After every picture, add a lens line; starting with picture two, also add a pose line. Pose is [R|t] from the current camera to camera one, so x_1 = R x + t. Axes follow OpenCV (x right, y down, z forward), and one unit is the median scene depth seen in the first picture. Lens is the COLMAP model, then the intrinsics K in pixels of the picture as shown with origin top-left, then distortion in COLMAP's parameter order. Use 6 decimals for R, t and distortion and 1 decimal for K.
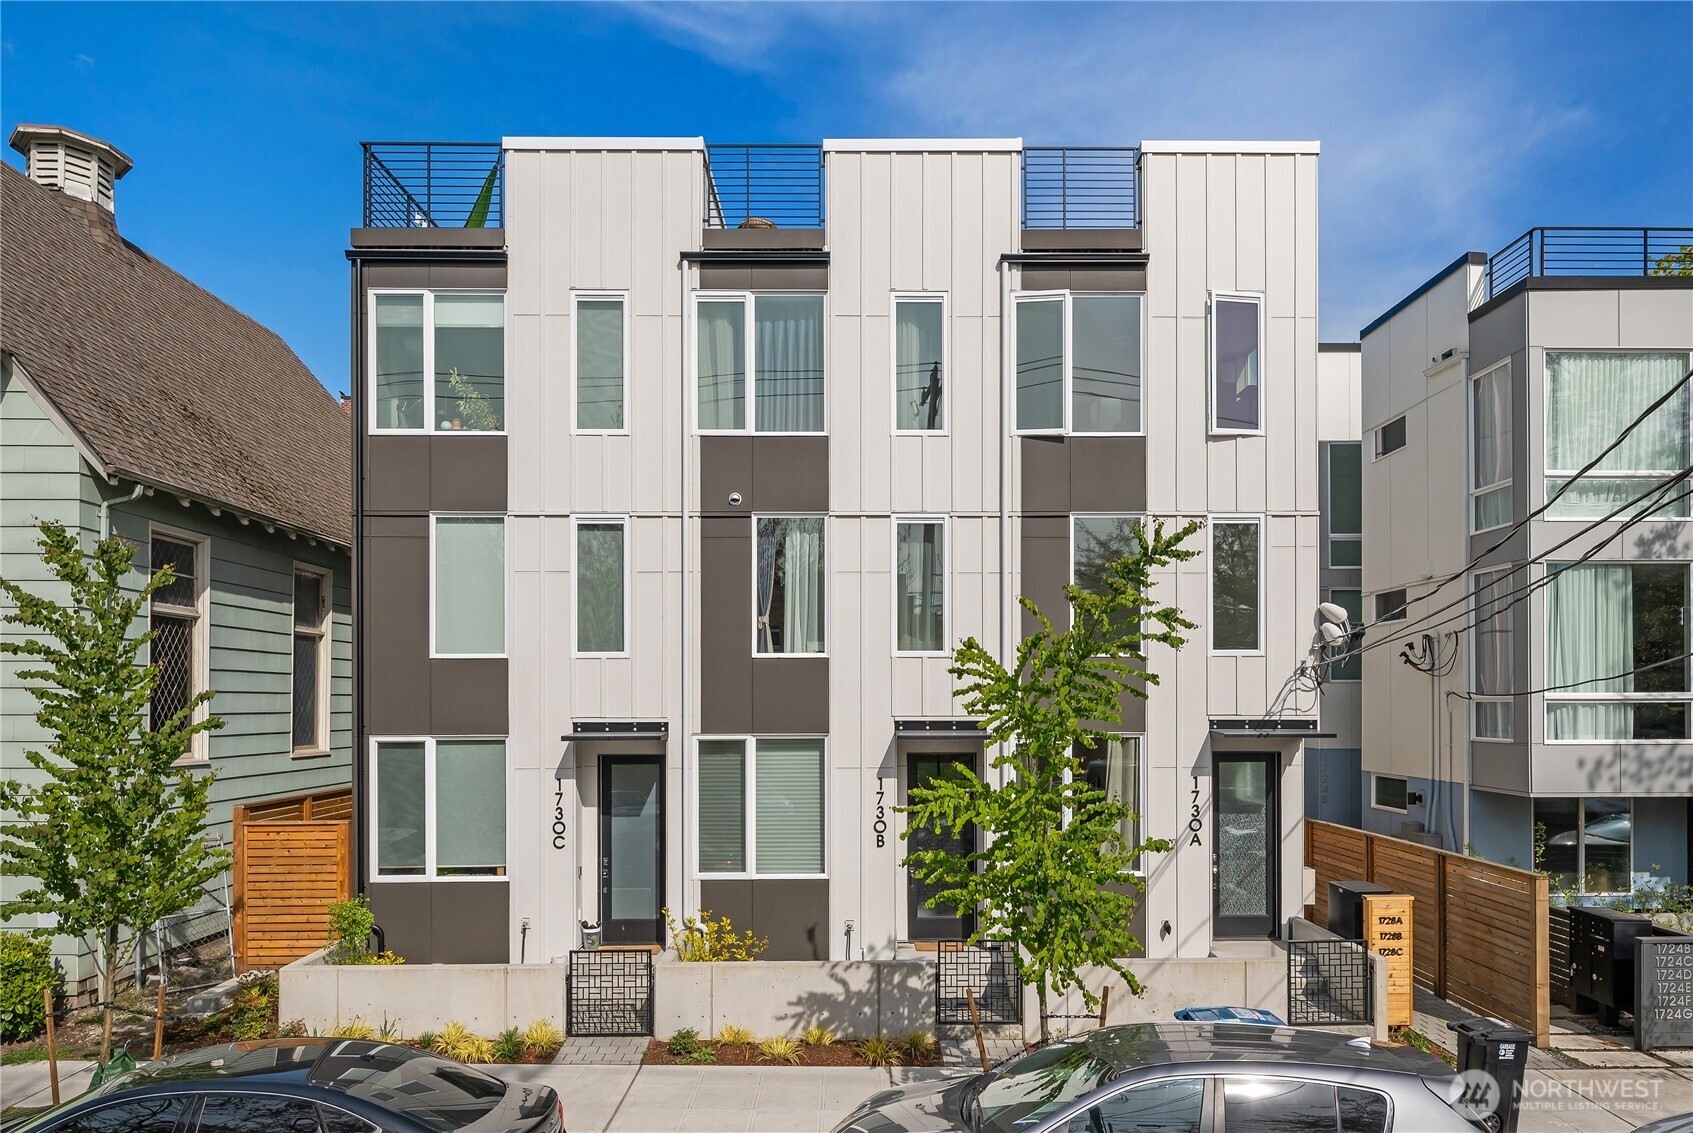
lens RADIAL K [[920.8, 0, 846.5], [0, 920.8, 566.5], [0, 0, 1]] dist [0.000586, -0.000363]
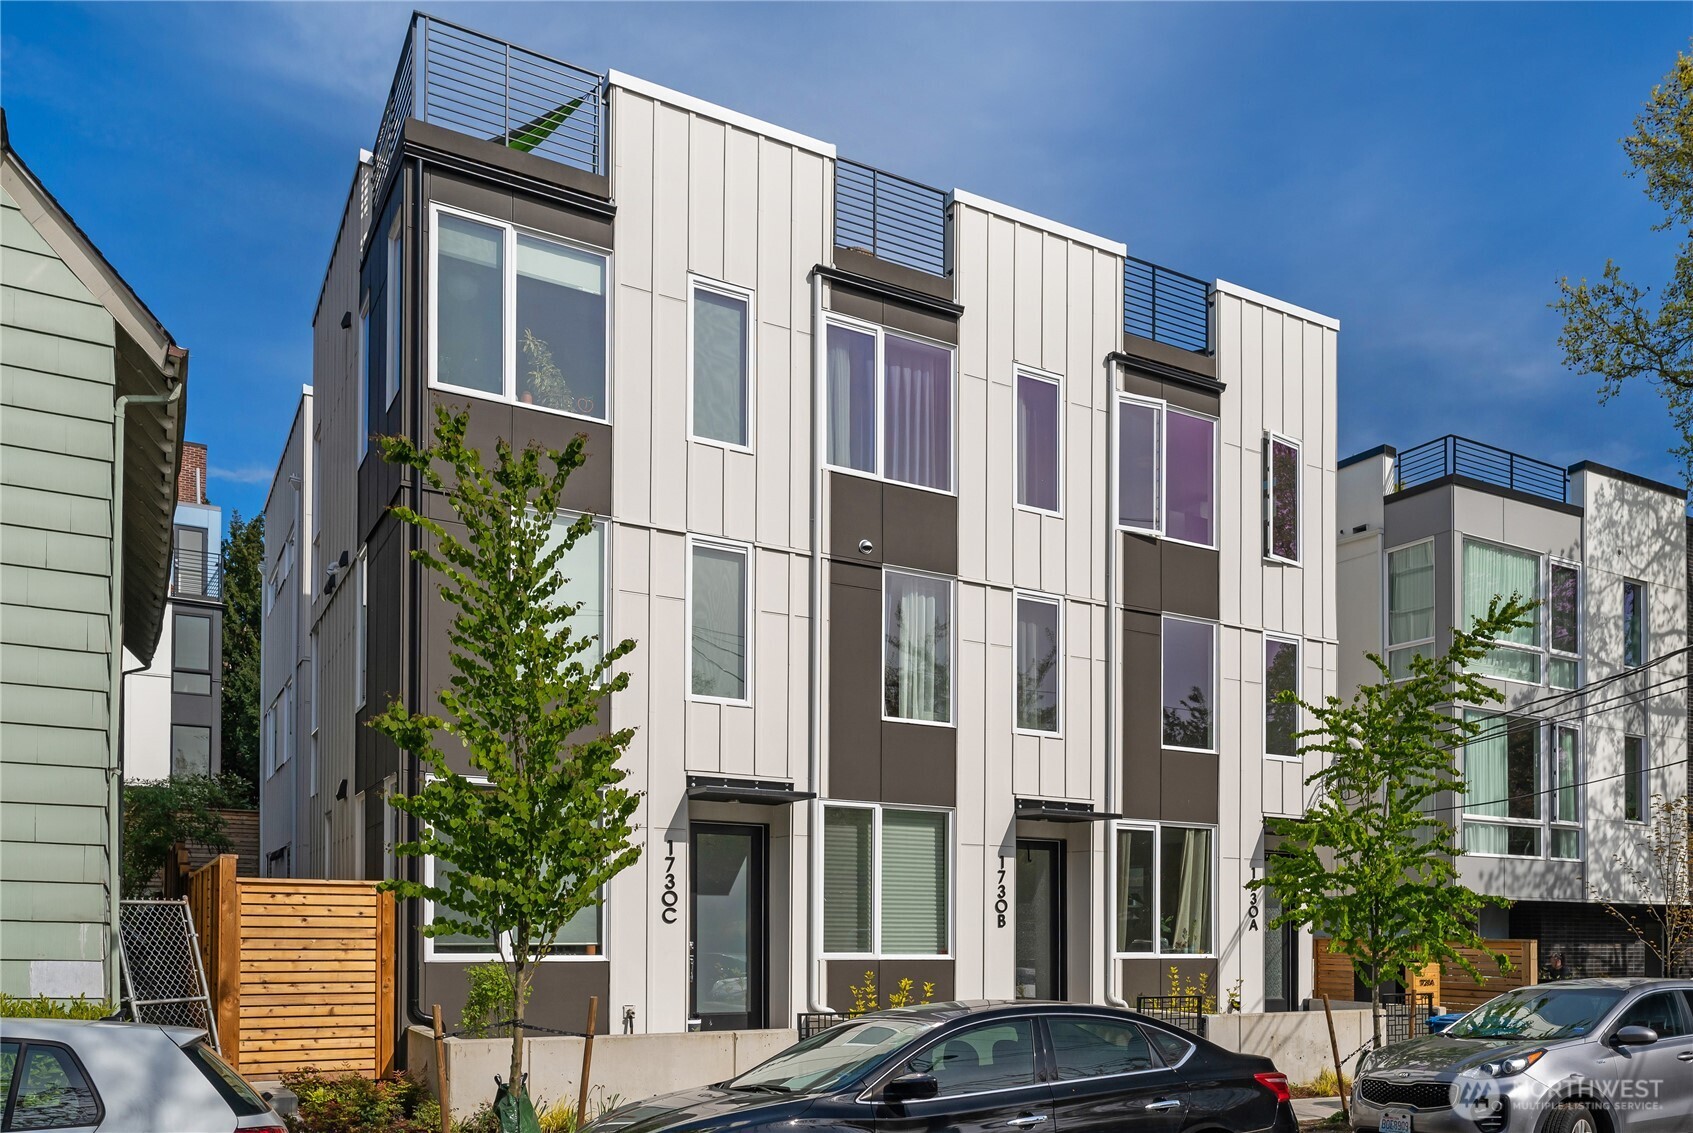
lens RADIAL K [[1219.8, 0, 594.6], [0, 1219.8, 487.0], [0, 0, 1]] dist [-0.026001, 0.083444]
pose [[0.898964, 0.161922, 0.406995, -0.886472], [-0.143282, 0.986752, -0.076098, 0.000209], [-0.413925, 0.010094, 0.910255, -0.012933]]
